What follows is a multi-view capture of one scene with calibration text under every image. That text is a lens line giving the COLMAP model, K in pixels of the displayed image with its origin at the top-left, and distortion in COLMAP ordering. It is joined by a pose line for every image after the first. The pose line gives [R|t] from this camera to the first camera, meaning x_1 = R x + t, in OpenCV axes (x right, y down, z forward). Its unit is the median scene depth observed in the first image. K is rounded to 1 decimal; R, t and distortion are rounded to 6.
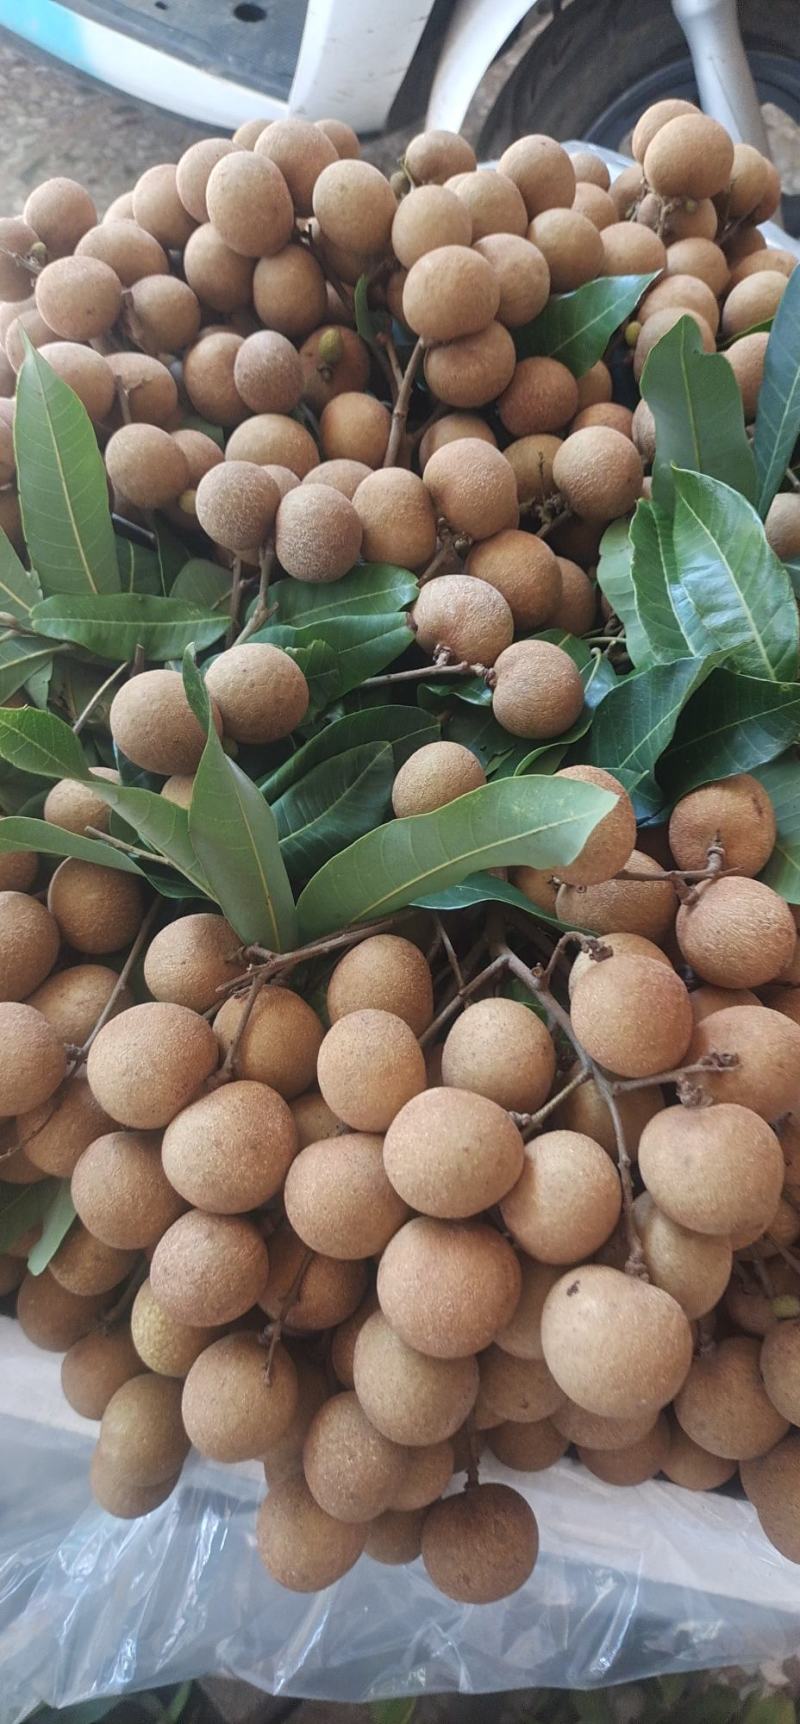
lens RADIAL K [[1299.7, 0, 400.0], [0, 1299.7, 862.0], [0, 0, 1]] dist [0.097369, -0.190376]
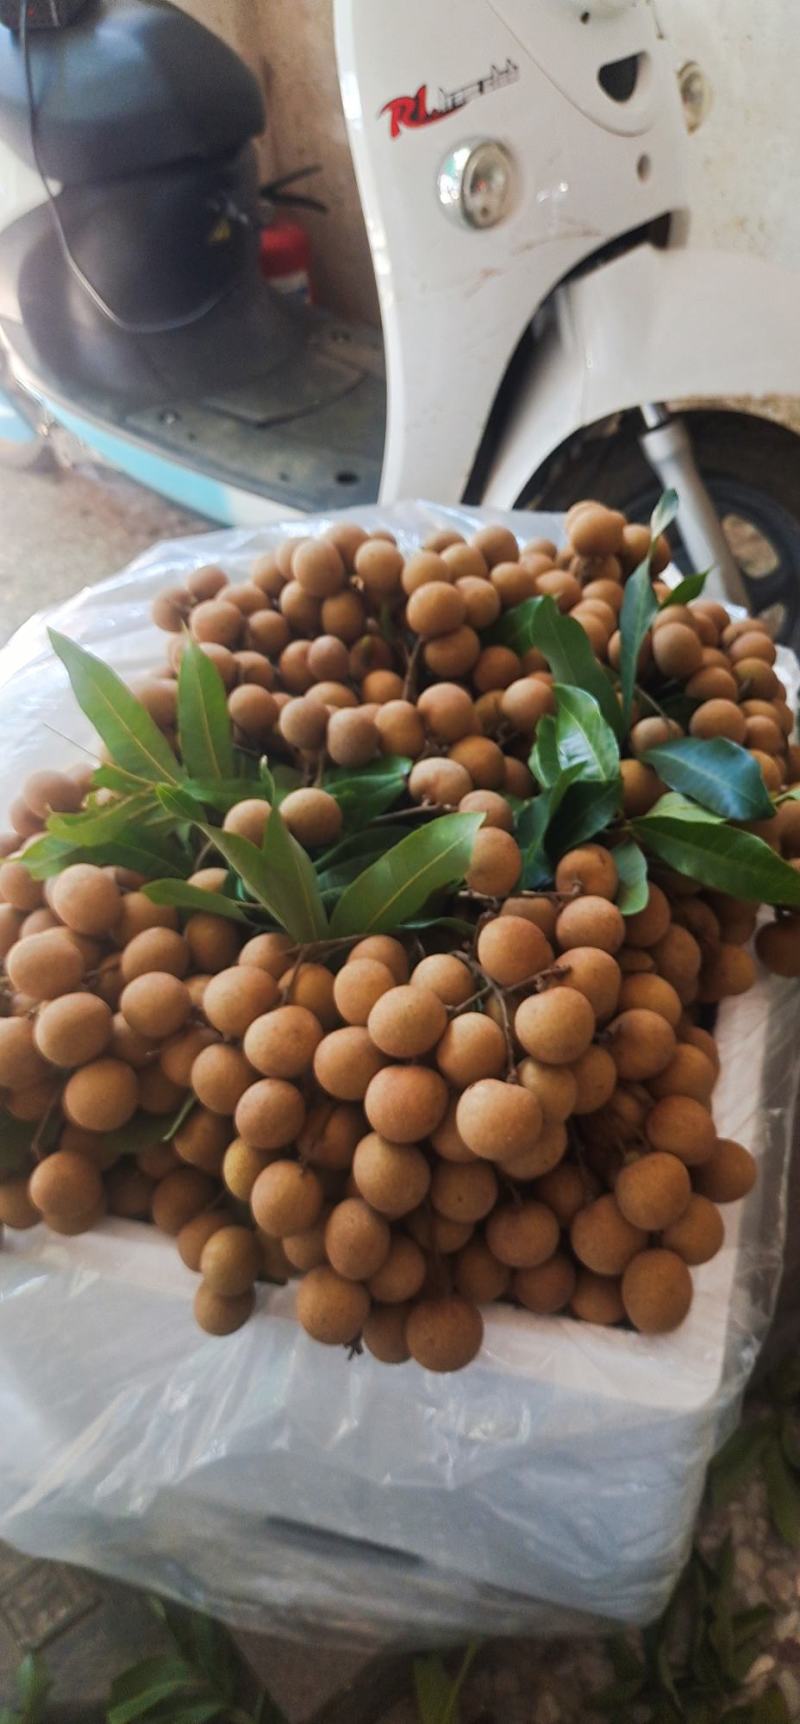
lens RADIAL K [[1299.7, 0, 400.0], [0, 1299.7, 862.0], [0, 0, 1]] dist [0.097369, -0.190376]
pose [[0.995537, -0.030934, -0.089160, 0.141856], [0.003614, 0.956557, -0.291523, 0.386767], [0.094304, 0.289899, 0.952400, -0.528178]]
